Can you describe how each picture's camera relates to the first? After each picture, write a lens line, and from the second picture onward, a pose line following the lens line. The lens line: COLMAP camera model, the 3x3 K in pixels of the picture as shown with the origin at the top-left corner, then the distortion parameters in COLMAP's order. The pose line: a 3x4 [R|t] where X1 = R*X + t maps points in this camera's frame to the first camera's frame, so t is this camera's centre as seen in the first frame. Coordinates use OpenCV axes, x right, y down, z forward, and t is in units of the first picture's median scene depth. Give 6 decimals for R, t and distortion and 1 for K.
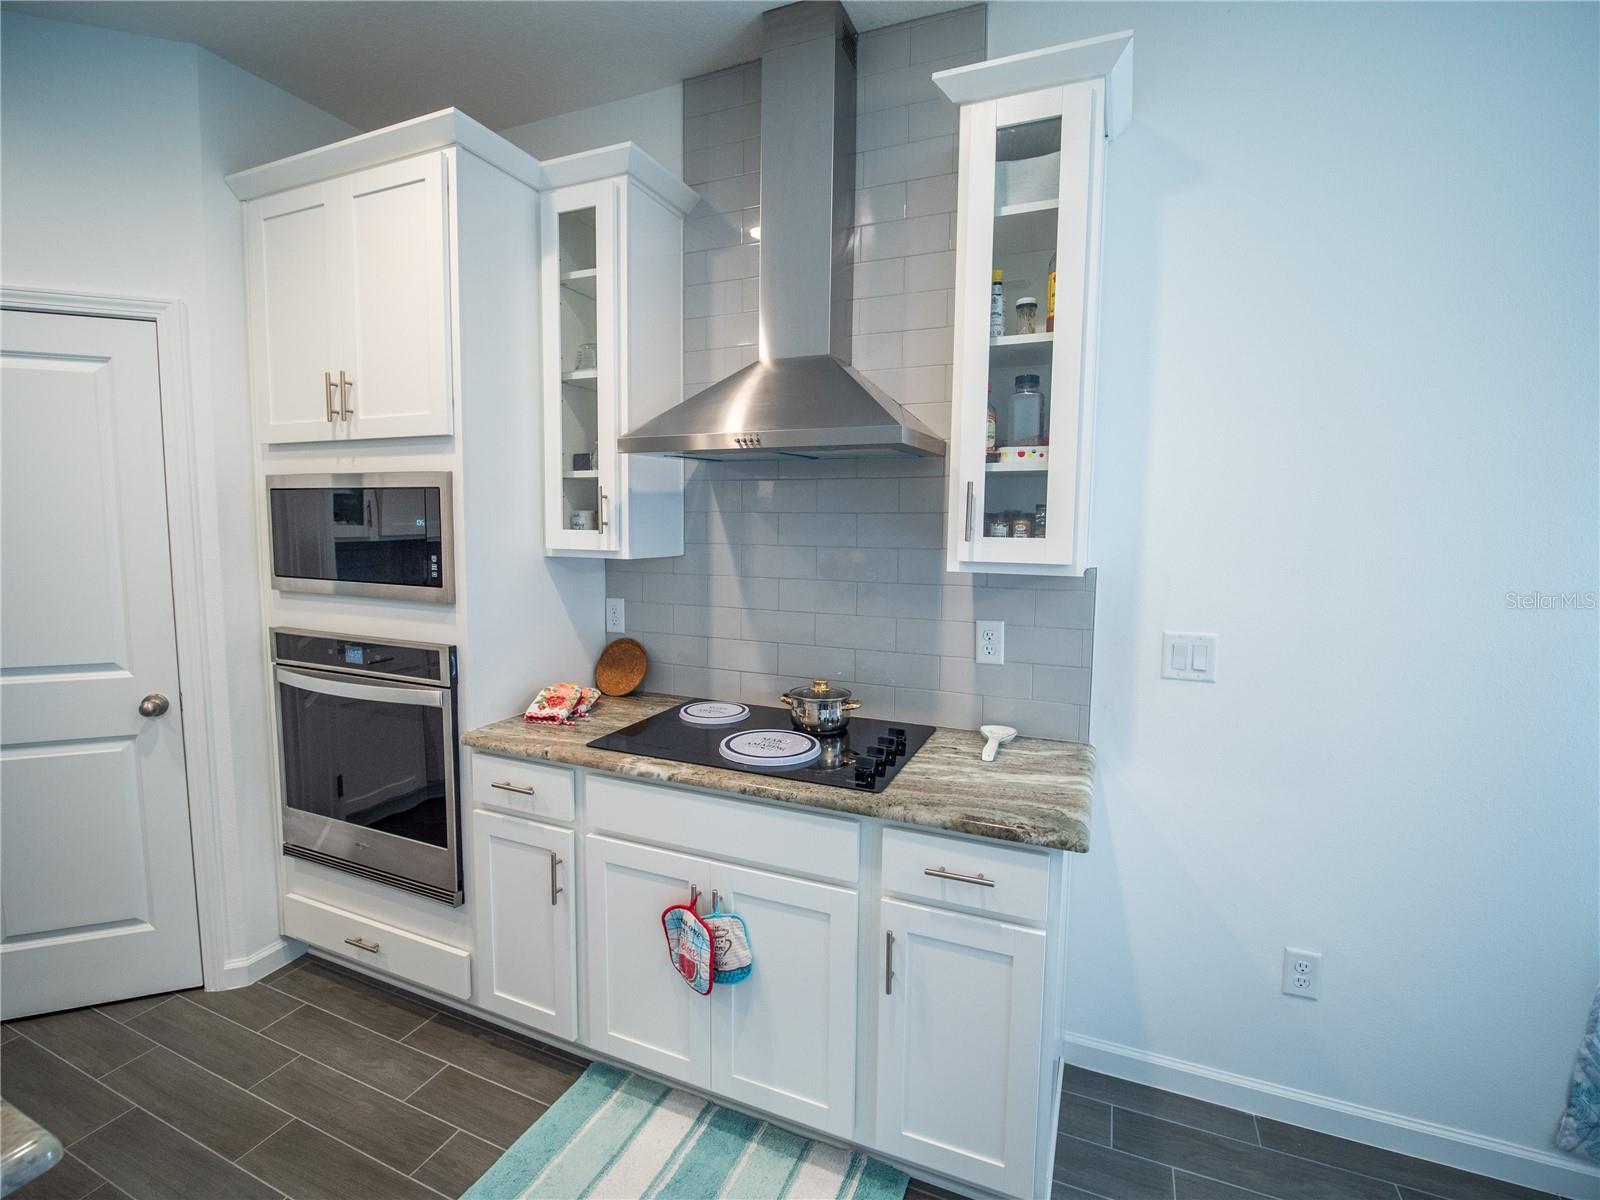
lens RADIAL K [[729.1, 0, 804.7], [0, 729.1, 587.9], [0, 0, 1]] dist [-0.017338, 0.000721]
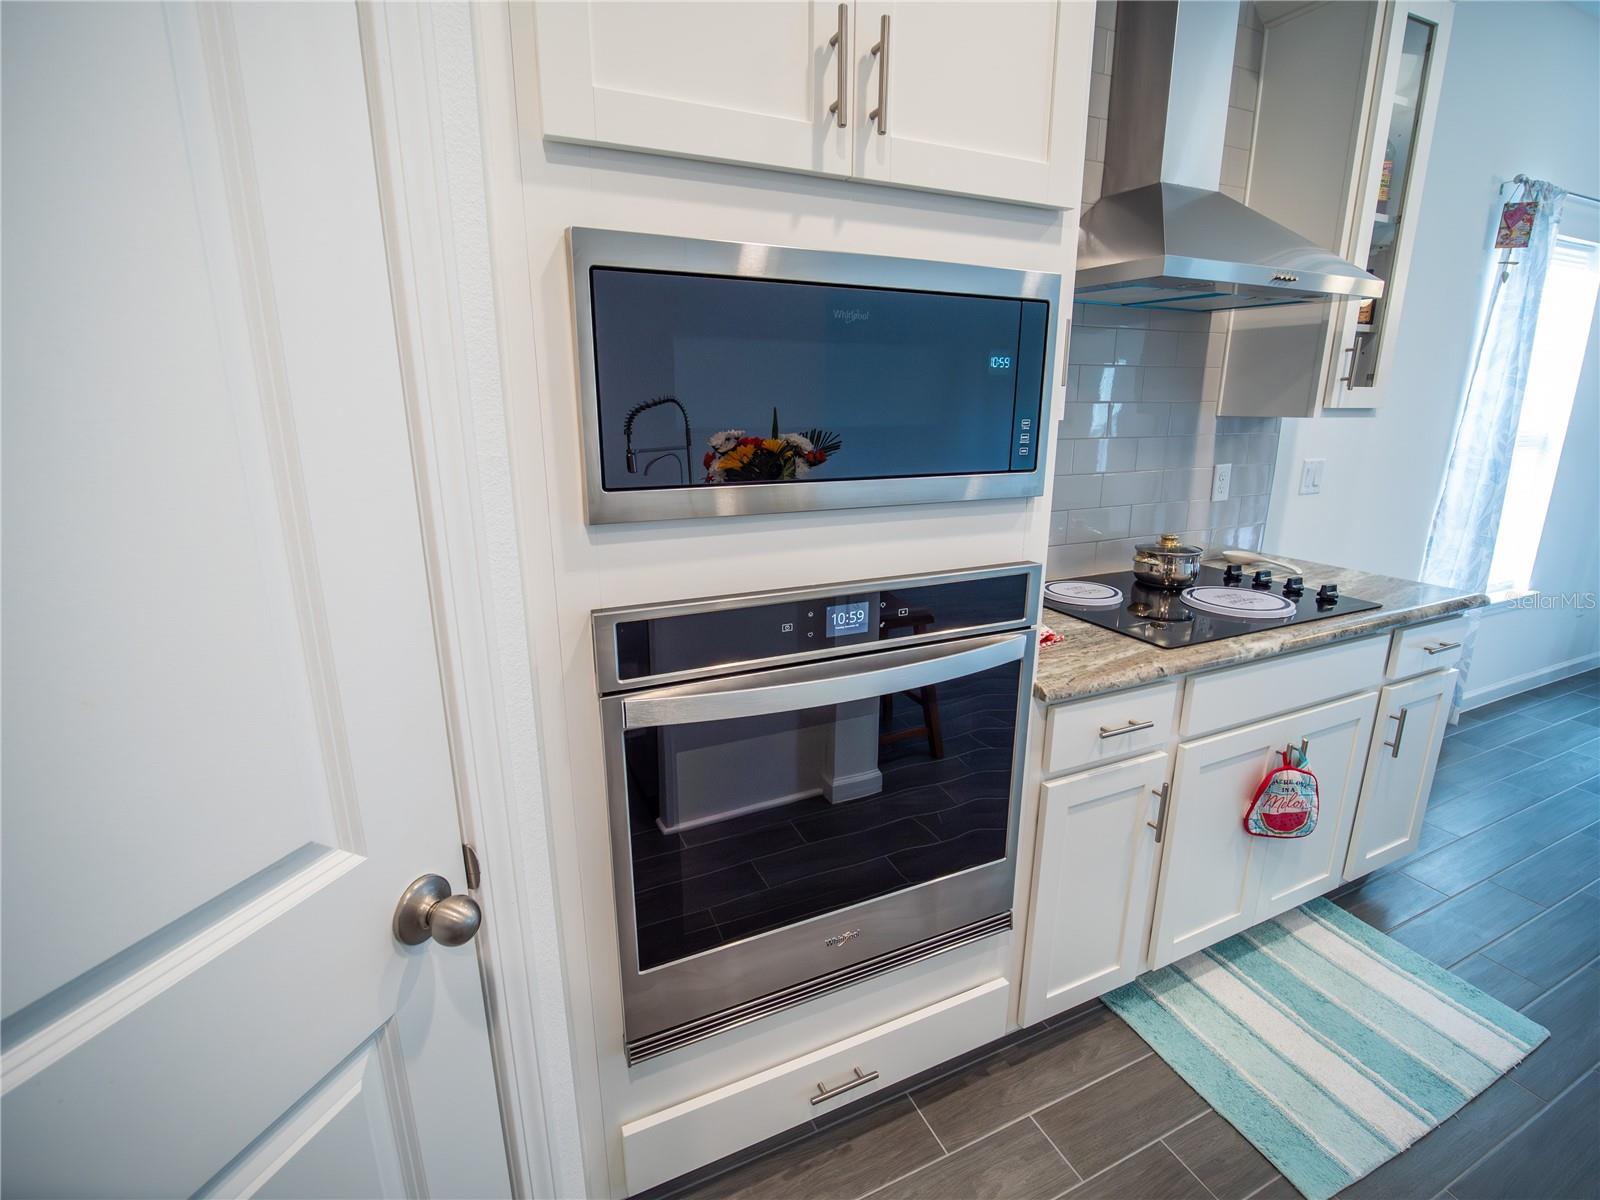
lens RADIAL K [[729.1, 0, 798.7], [0, 729.1, 586.2], [0, 0, 1]] dist [-0.017338, 0.000721]
pose [[0.679637, -0.192655, 0.707798, -1.231958], [0.075142, 0.978104, 0.194077, -0.044998], [-0.729690, -0.078716, 0.679232, 0.808702]]
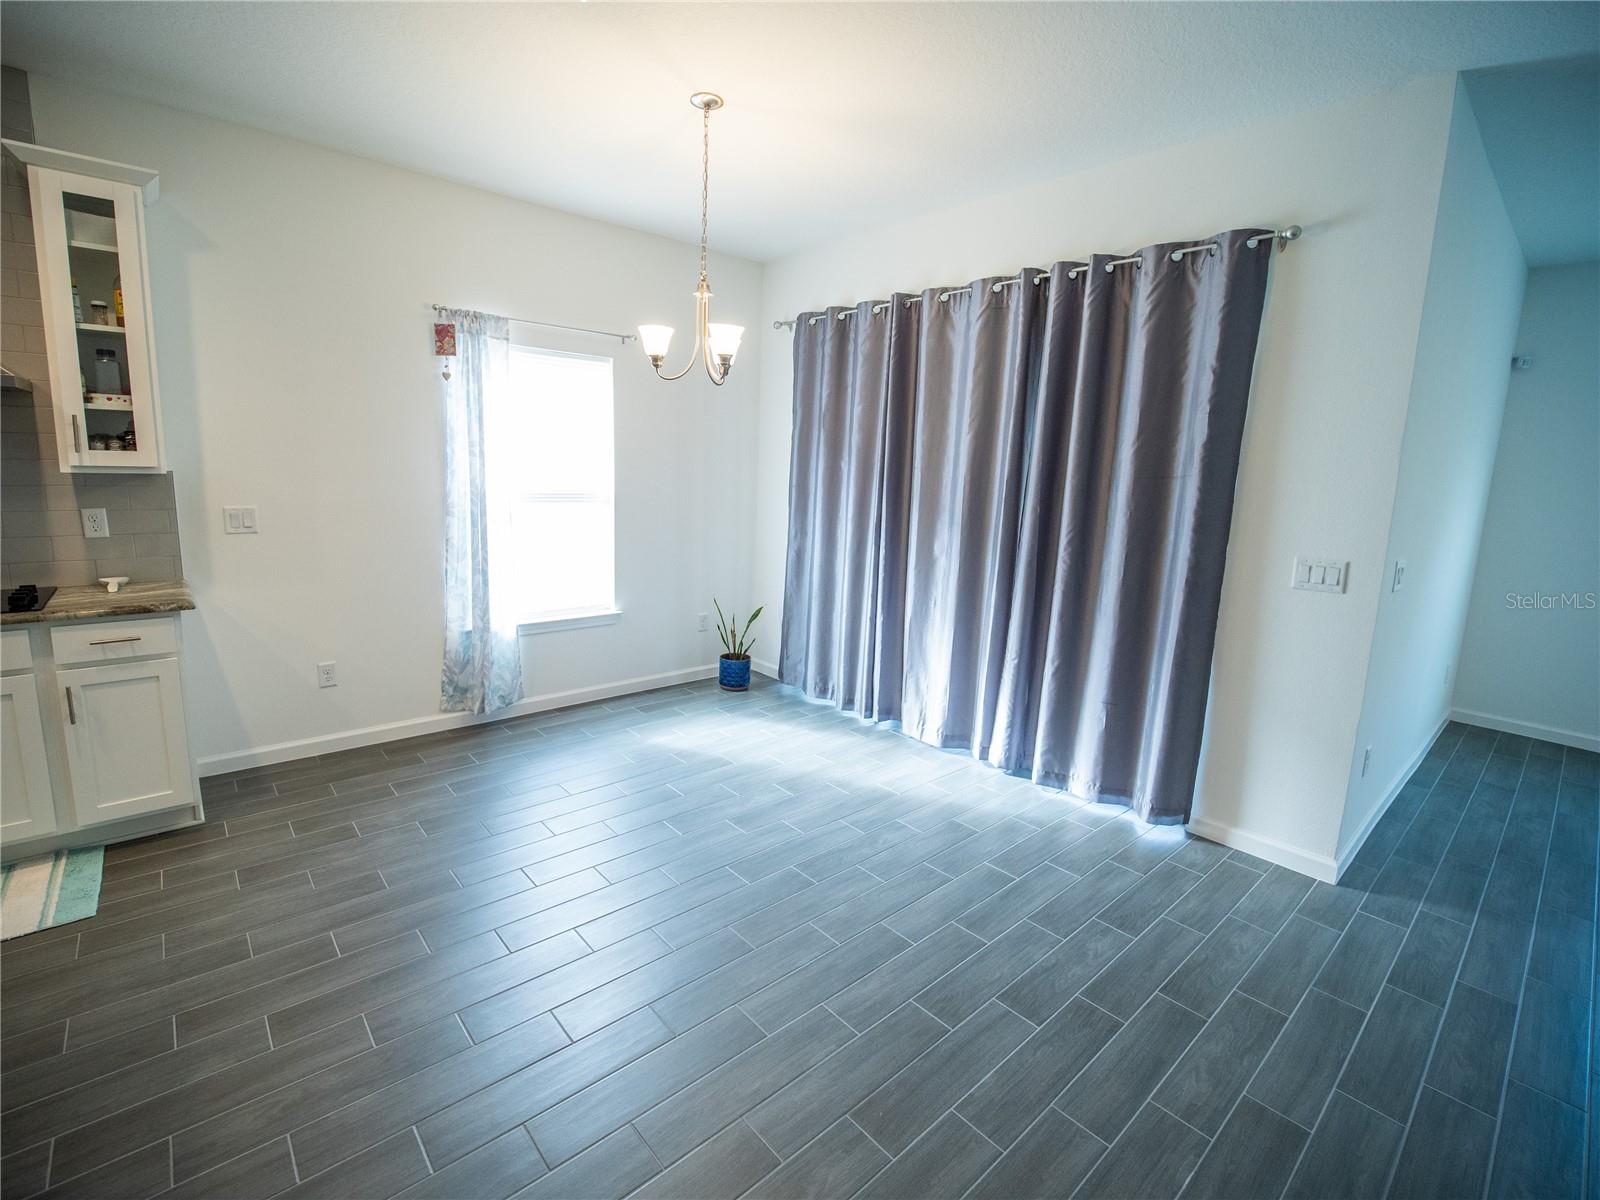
lens RADIAL K [[729.1, 0, 779.1], [0, 729.1, 580.7], [0, 0, 1]] dist [-0.017338, 0.000721]
pose [[0.447472, -0.136440, 0.883828, -0.500724], [0.059050, 0.990644, 0.123033, 0.108568], [-0.892346, -0.002864, 0.451343, -1.049583]]
